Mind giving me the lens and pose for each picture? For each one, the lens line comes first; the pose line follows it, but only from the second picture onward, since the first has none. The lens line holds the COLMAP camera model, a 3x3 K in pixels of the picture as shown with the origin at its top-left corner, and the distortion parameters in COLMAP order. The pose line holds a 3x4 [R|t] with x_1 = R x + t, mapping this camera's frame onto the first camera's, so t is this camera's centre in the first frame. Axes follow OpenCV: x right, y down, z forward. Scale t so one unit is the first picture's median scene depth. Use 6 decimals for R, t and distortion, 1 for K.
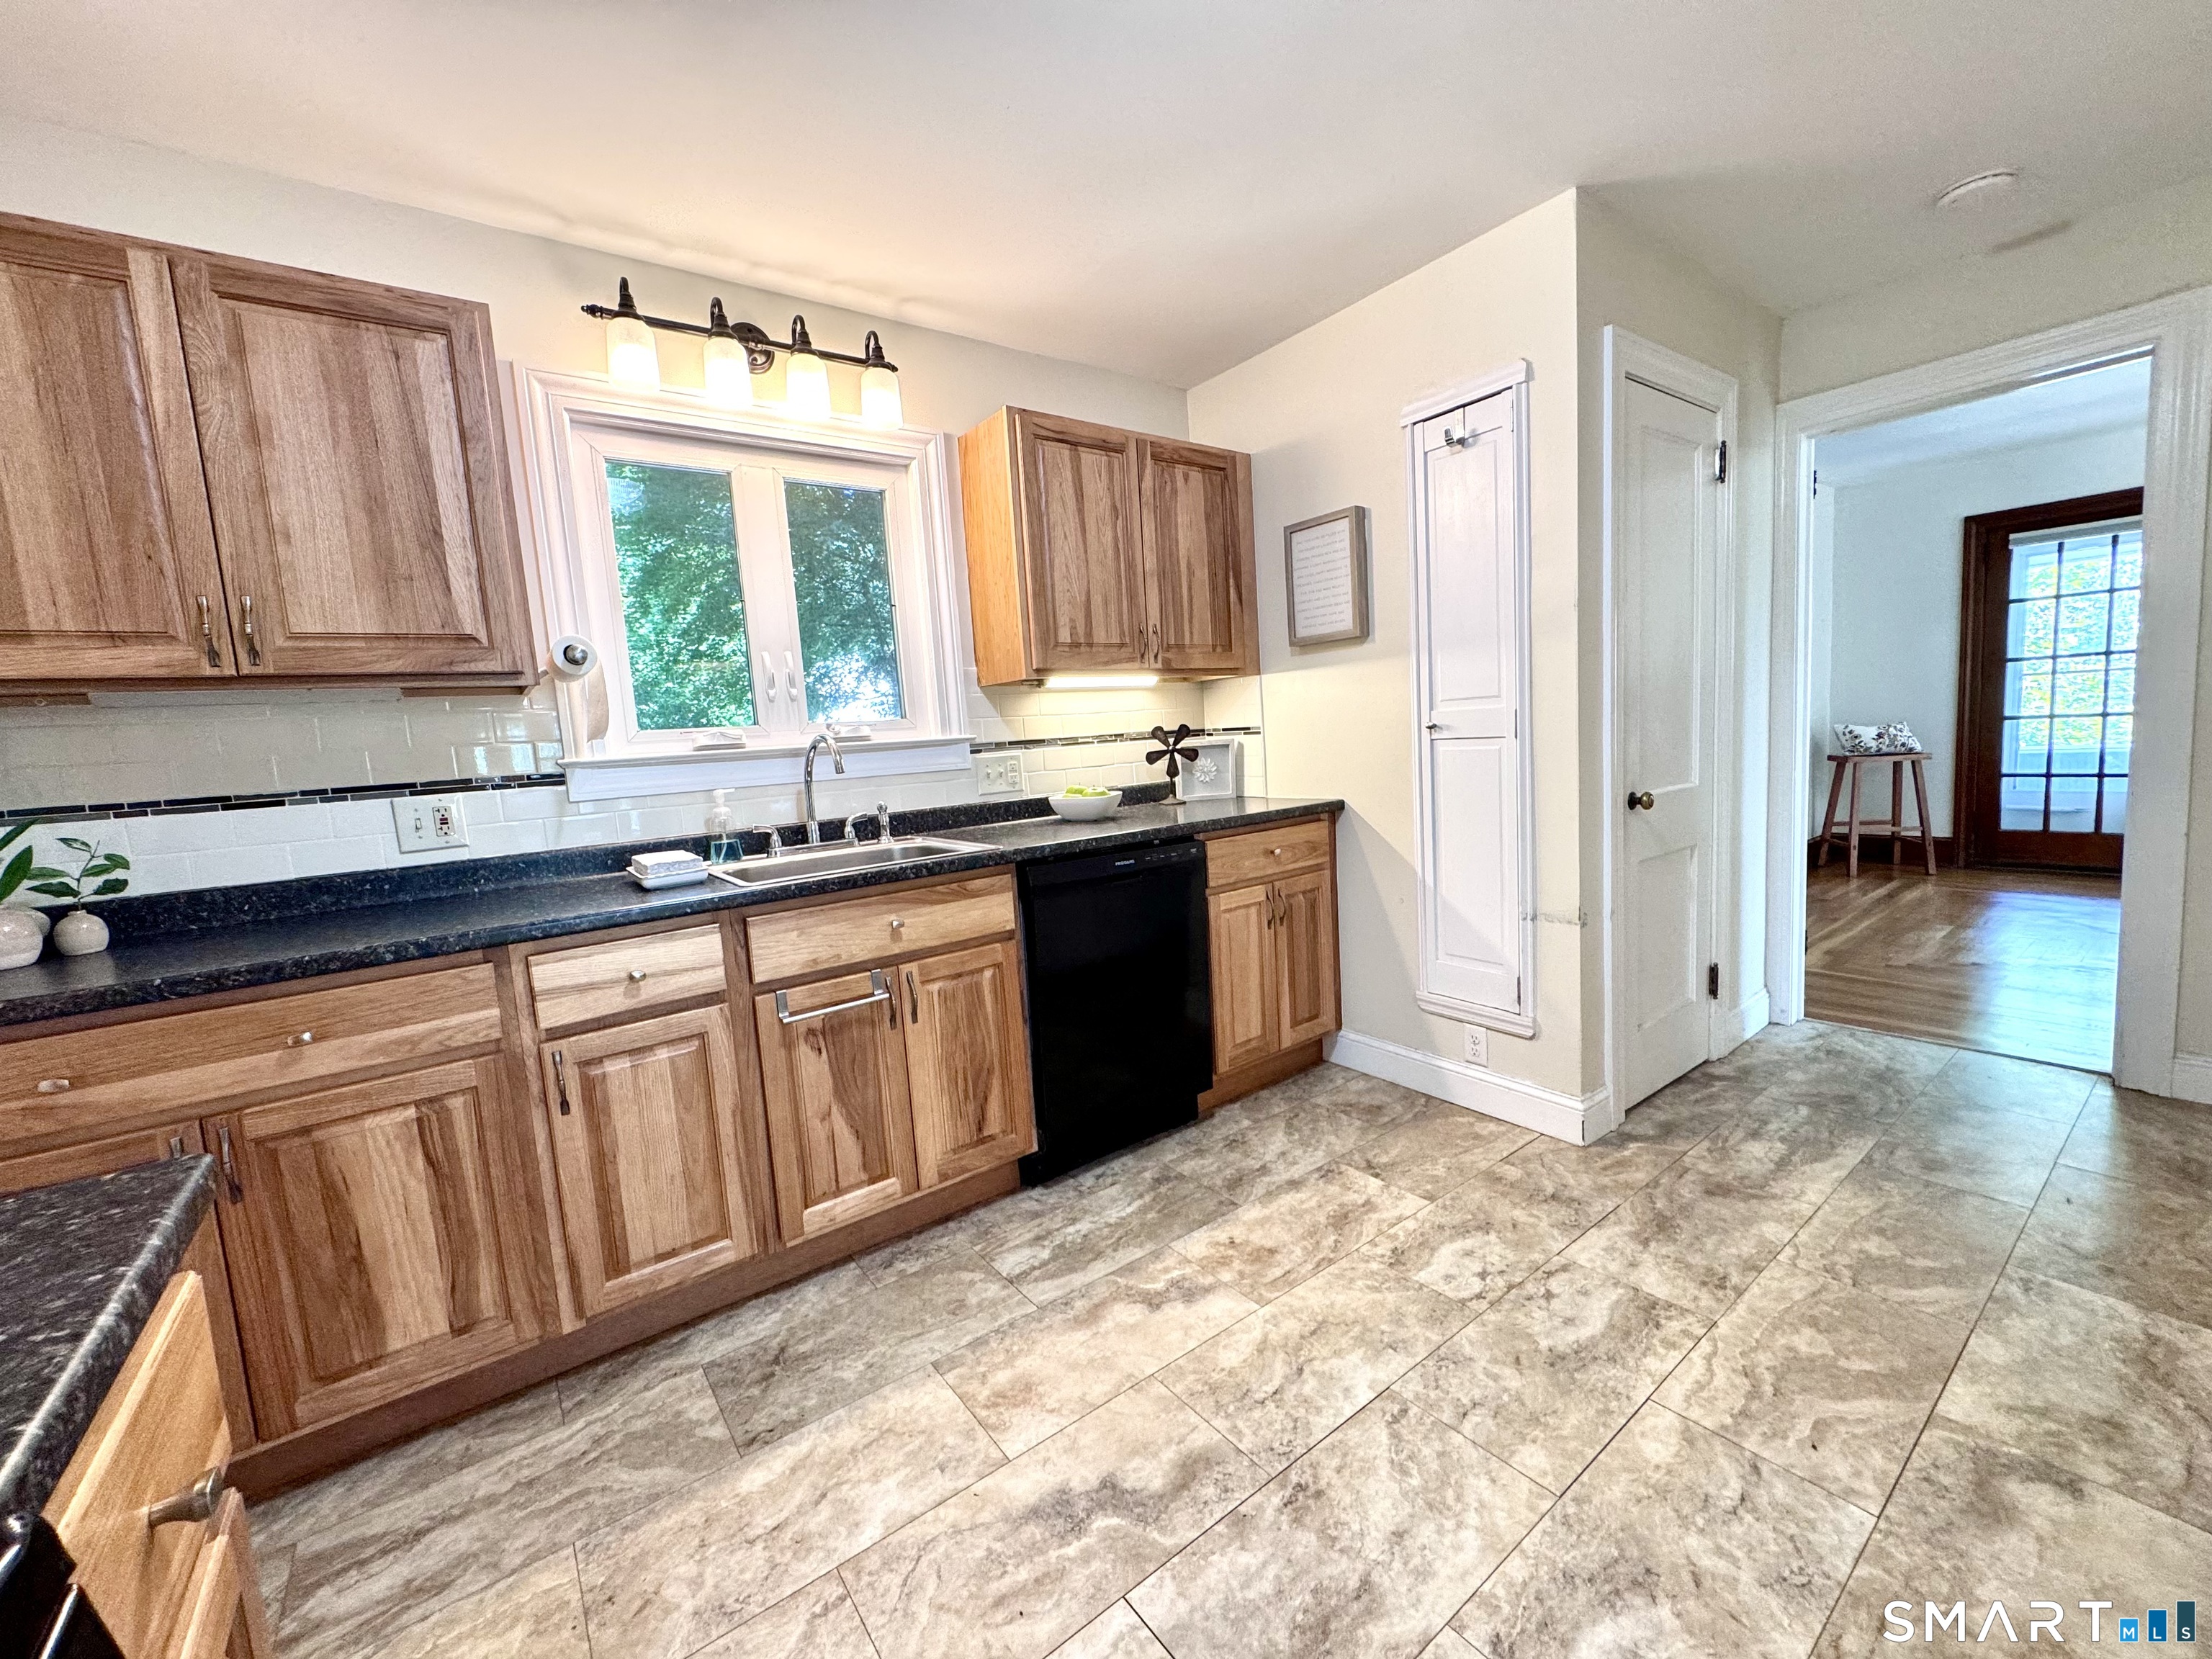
lens RADIAL K [[885.1, 0, 1107.5], [0, 885.1, 830.2], [0, 0, 1]] dist [-0.001165, 0.000325]
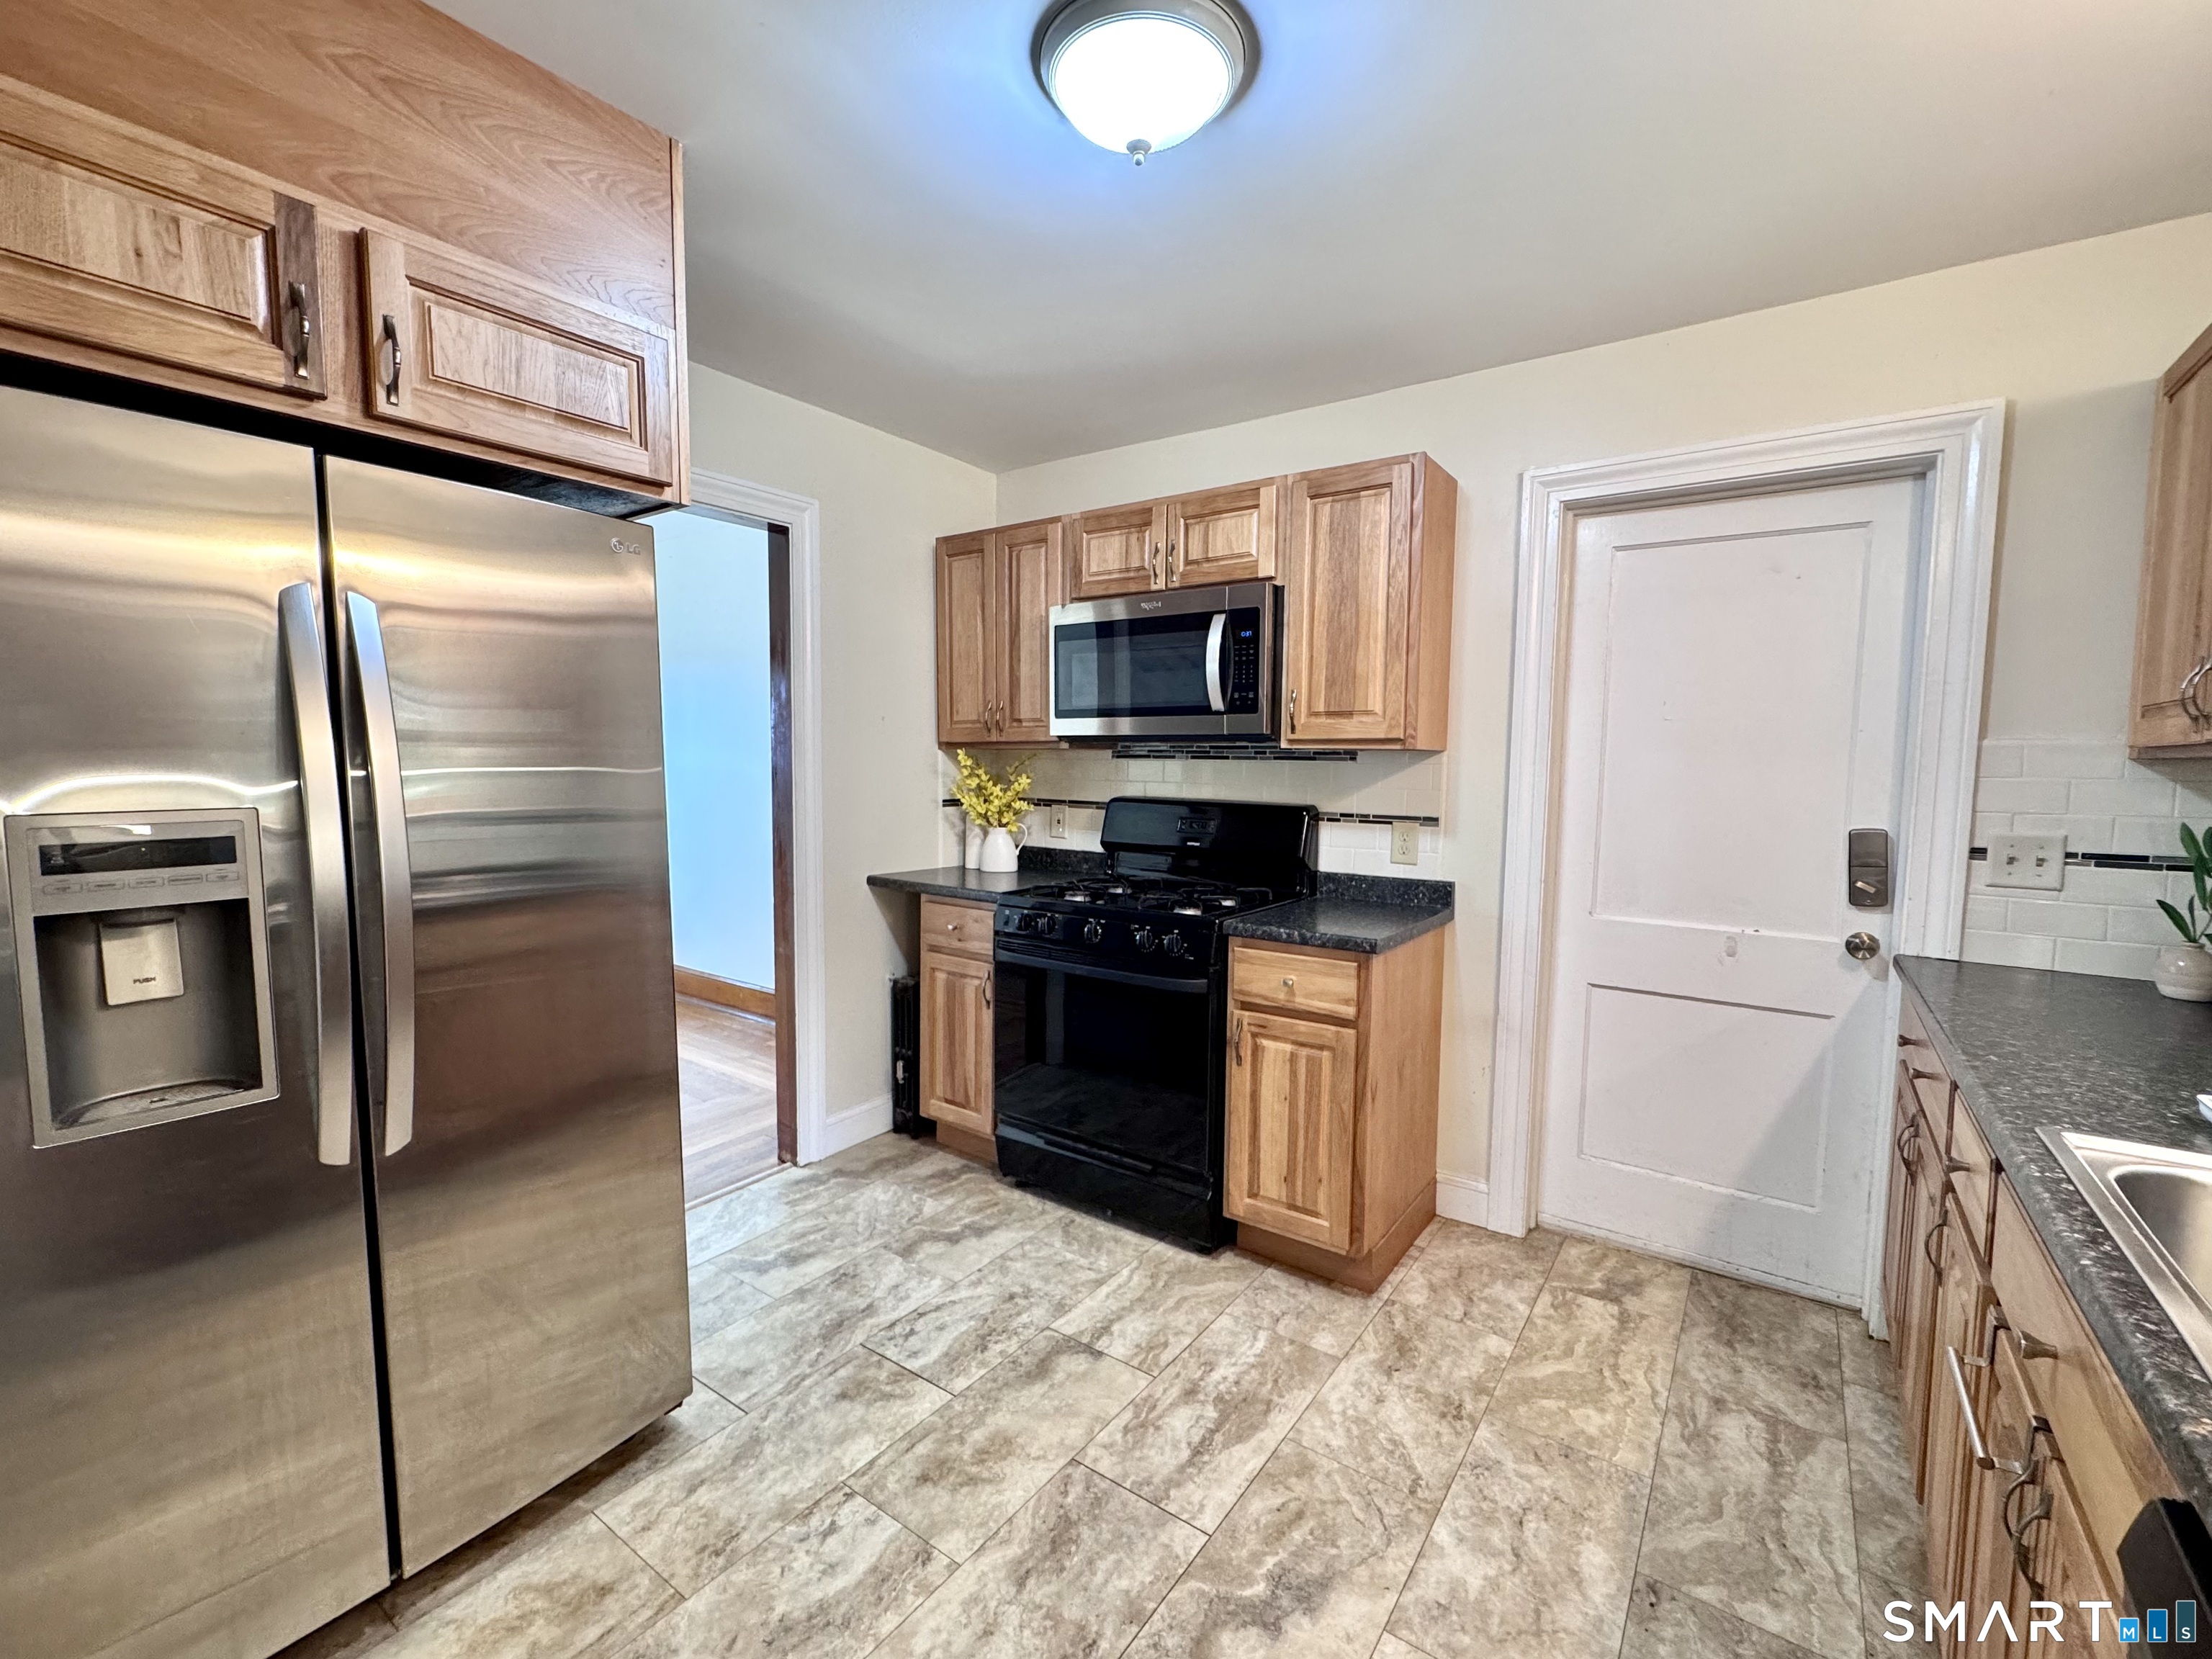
lens RADIAL K [[951.7, 0, 1103.1], [0, 951.7, 837.5], [0, 0, 1]] dist [0.002845, 0.000283]
pose [[-0.952055, 0.077084, -0.296058, 0.268507], [0.016562, 0.979303, 0.201722, -0.207148], [0.305480, 0.187147, -0.933626, 1.120357]]
